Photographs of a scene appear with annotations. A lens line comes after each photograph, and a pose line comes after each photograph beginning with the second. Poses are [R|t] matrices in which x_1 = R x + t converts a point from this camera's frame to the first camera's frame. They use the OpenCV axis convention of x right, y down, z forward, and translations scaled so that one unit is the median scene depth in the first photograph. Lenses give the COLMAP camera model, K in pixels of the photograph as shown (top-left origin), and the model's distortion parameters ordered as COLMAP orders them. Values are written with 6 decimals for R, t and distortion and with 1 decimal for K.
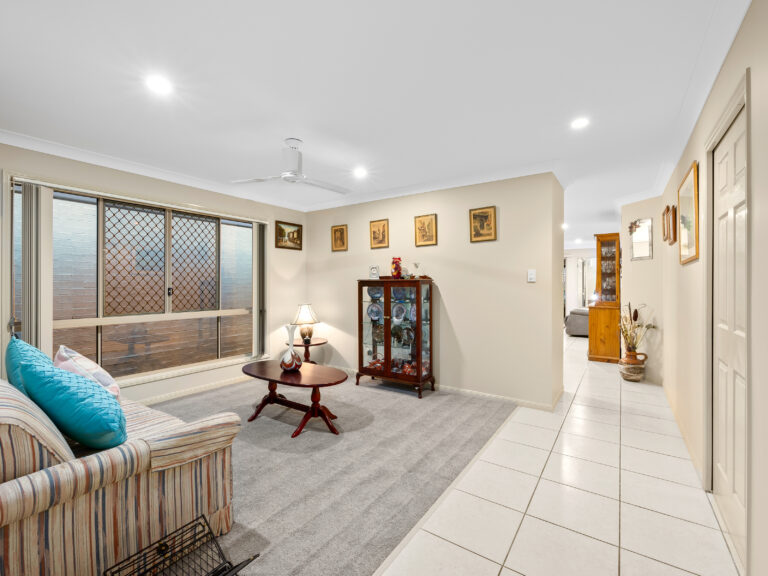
lens RADIAL K [[343.1, 0, 384.0], [0, 343.1, 288.0], [0, 0, 1]] dist [0.002396, 0.000239]
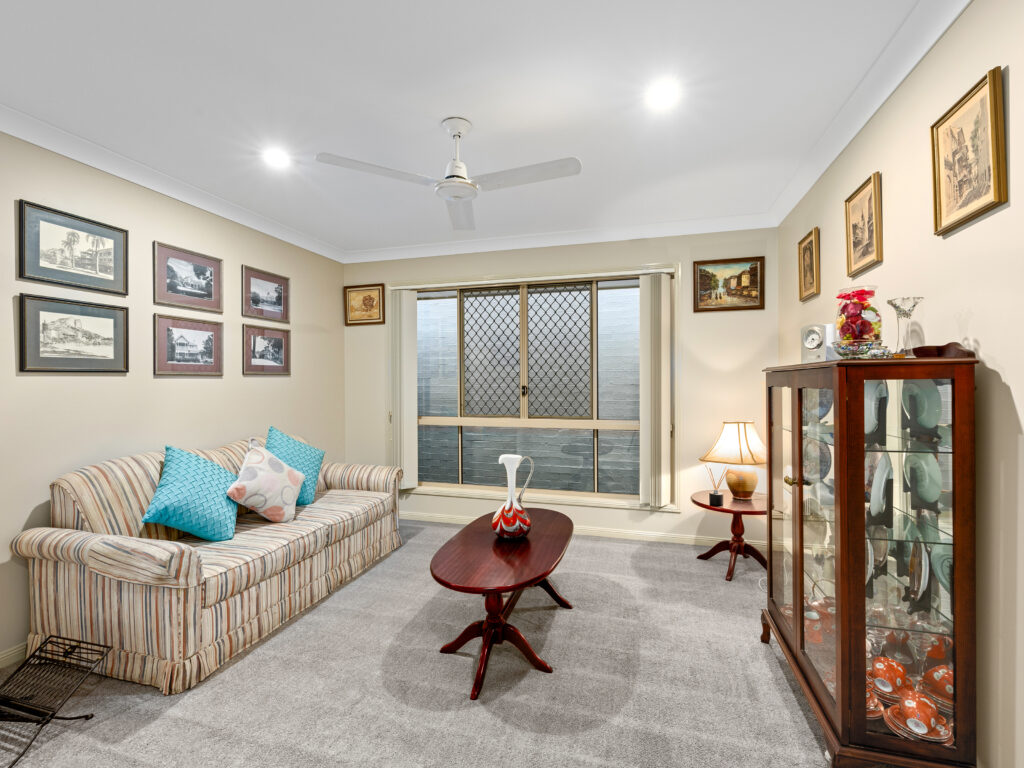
lens RADIAL K [[464.7, 0, 511.4], [0, 464.7, 388.6], [0, 0, 1]] dist [-0.000147, -0.000118]
pose [[0.322715, 0.011711, -0.946424, 0.329465], [-0.005651, 0.999929, 0.010446, -0.004818], [0.946479, 0.001977, 0.322758, 0.576516]]
